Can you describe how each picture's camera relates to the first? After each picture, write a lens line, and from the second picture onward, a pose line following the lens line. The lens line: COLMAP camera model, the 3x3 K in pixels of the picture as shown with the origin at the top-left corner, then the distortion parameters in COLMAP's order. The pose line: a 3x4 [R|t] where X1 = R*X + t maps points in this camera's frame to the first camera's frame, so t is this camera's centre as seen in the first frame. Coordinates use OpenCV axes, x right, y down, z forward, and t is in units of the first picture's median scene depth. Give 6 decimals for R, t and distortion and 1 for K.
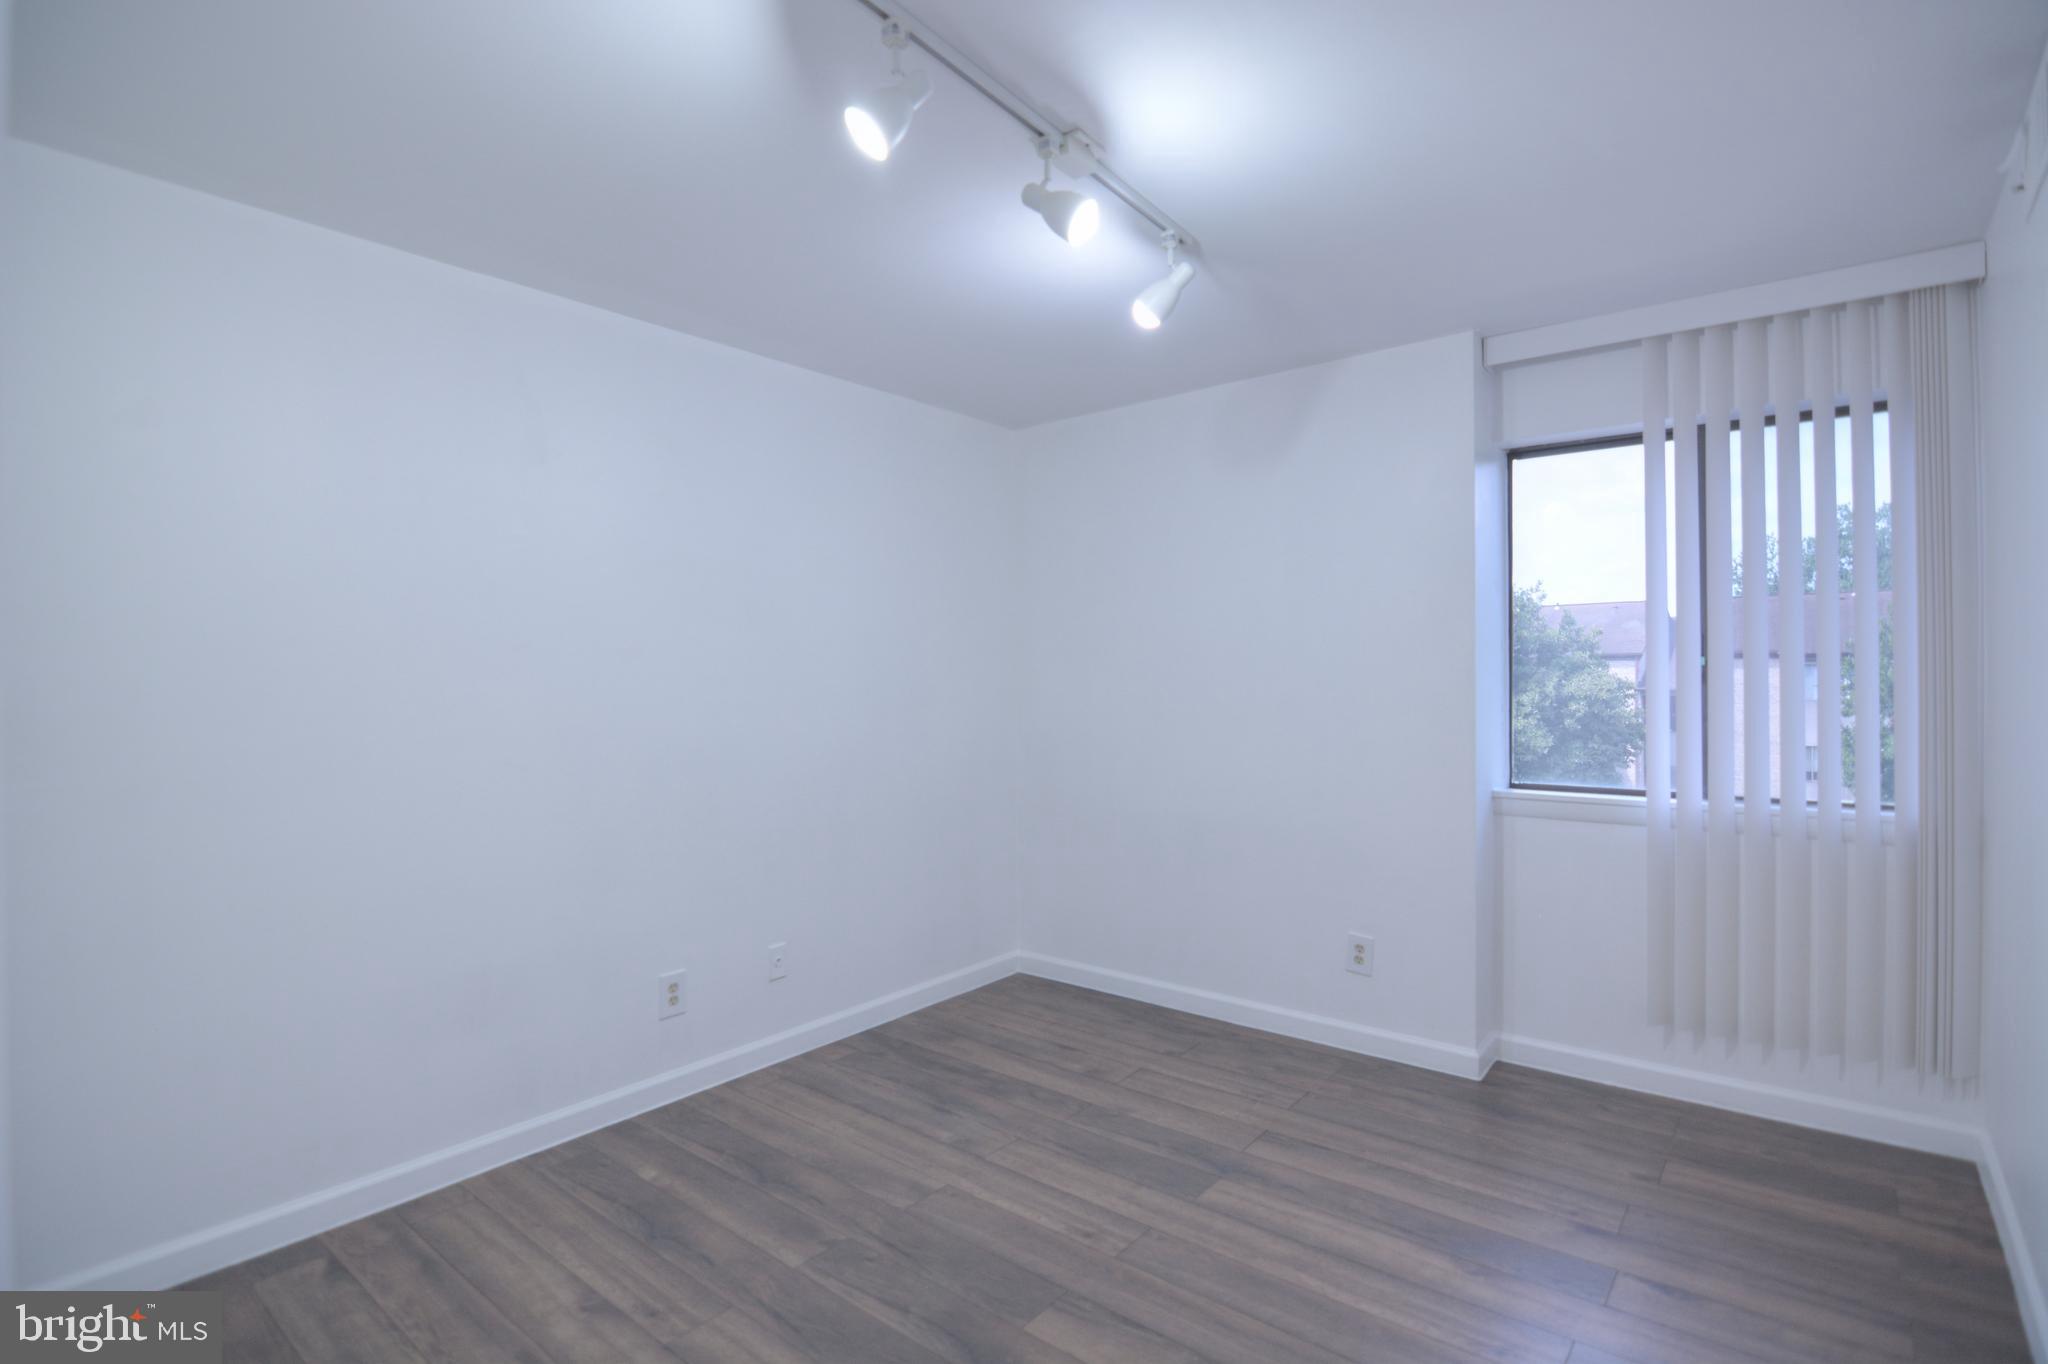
lens RADIAL K [[1018.5, 0, 1037.6], [0, 1018.5, 681.5], [0, 0, 1]] dist [0.000831, -0.012504]
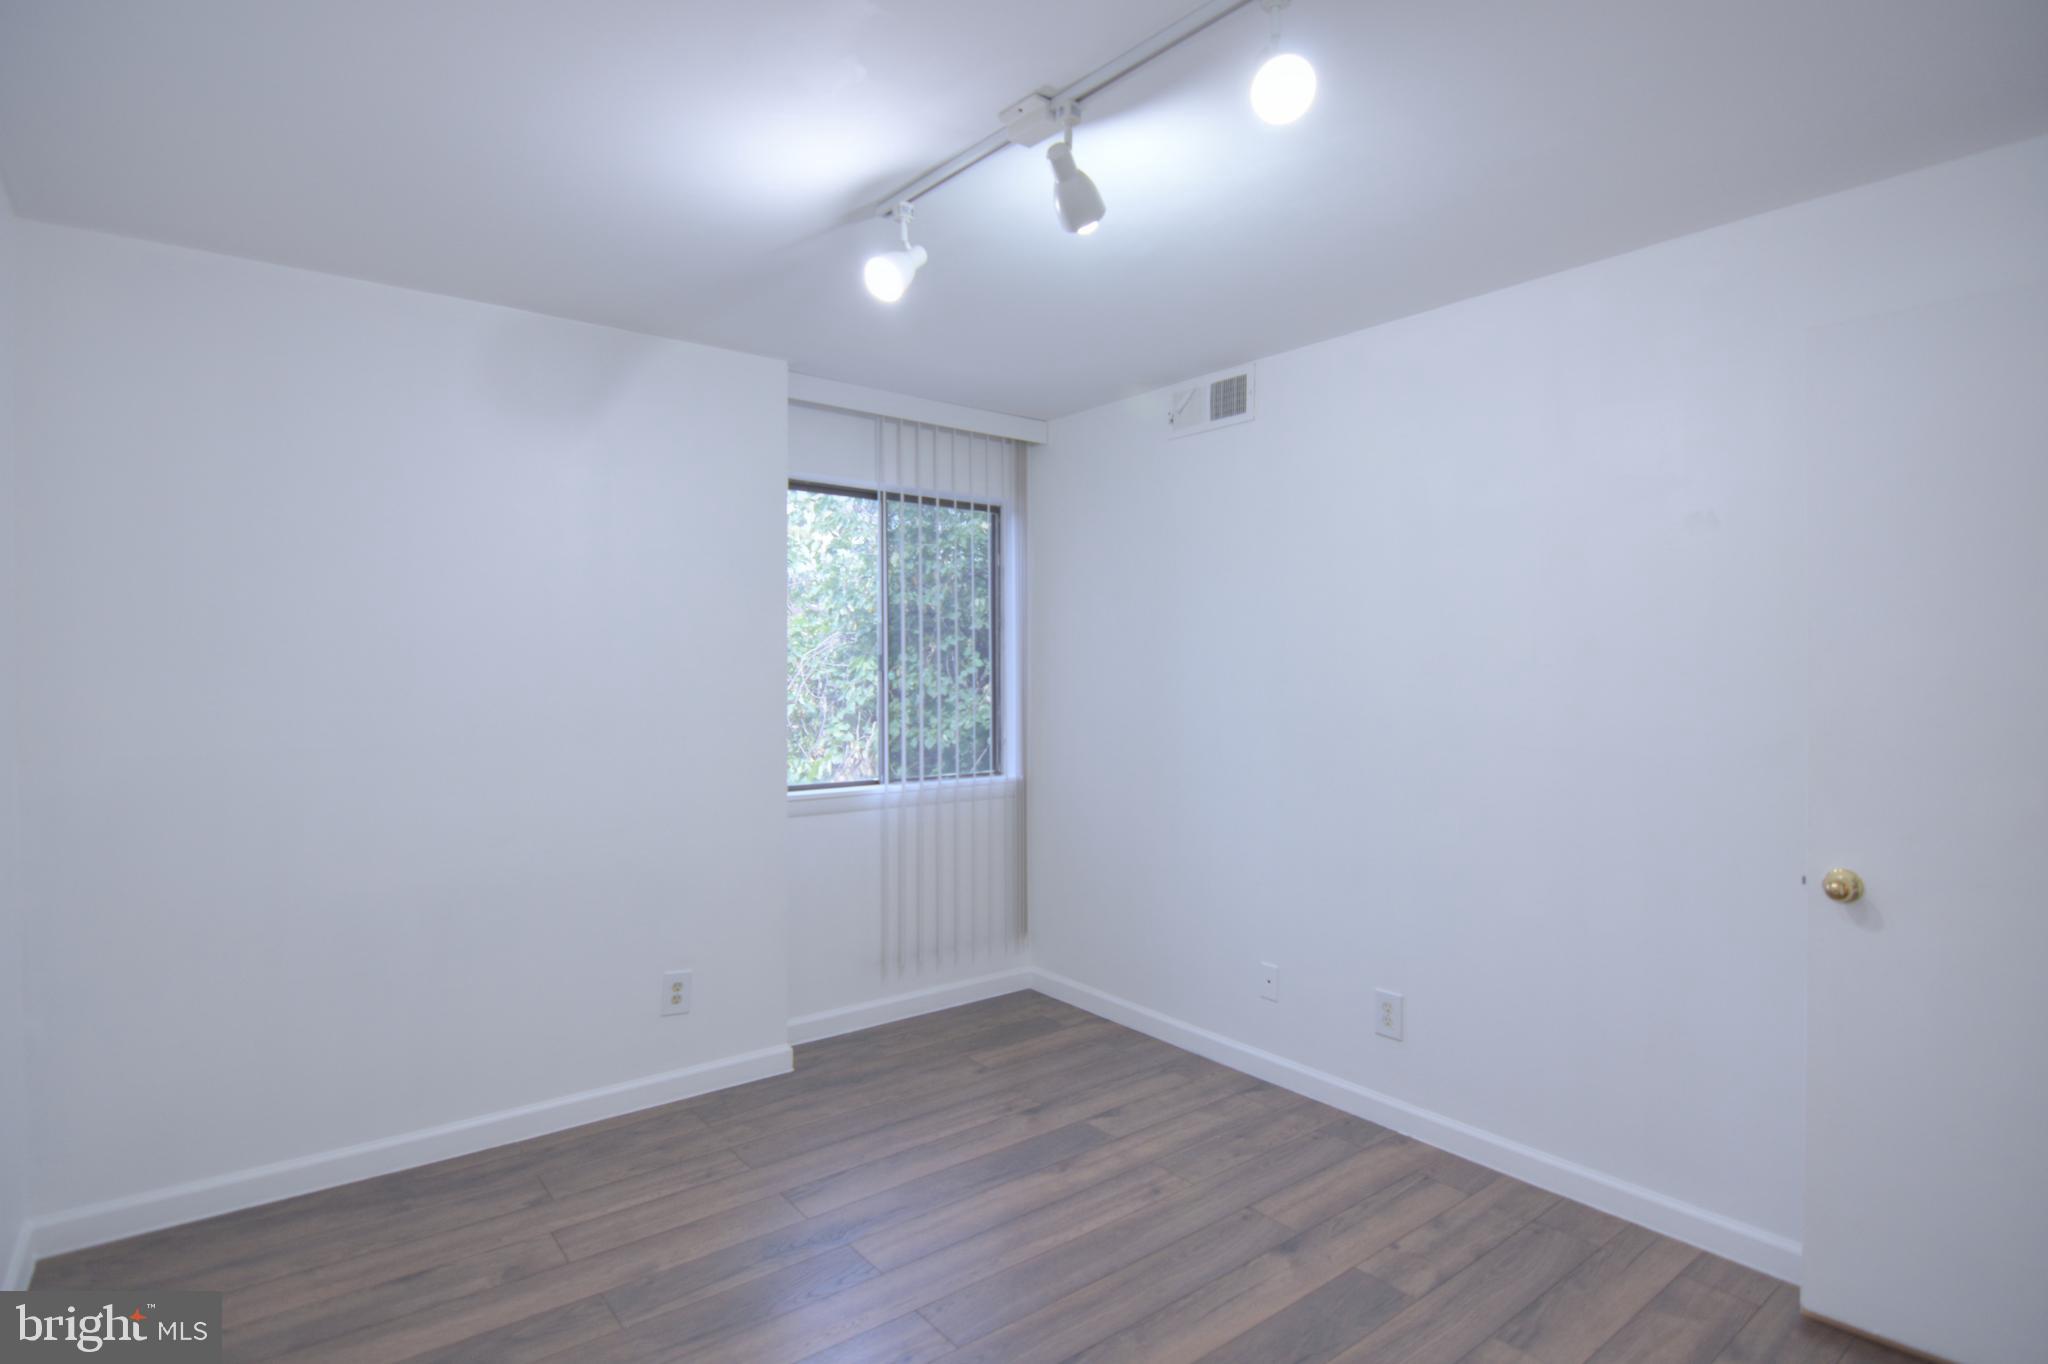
lens RADIAL K [[1018.5, 0, 1037.6], [0, 1018.5, 681.5], [0, 0, 1]] dist [0.000831, -0.012504]
pose [[0.213128, 0.001463, 0.977023, -0.555011], [0.004051, 0.999989, -0.002381, -0.009845], [-0.977016, 0.004465, 0.213119, 0.528706]]
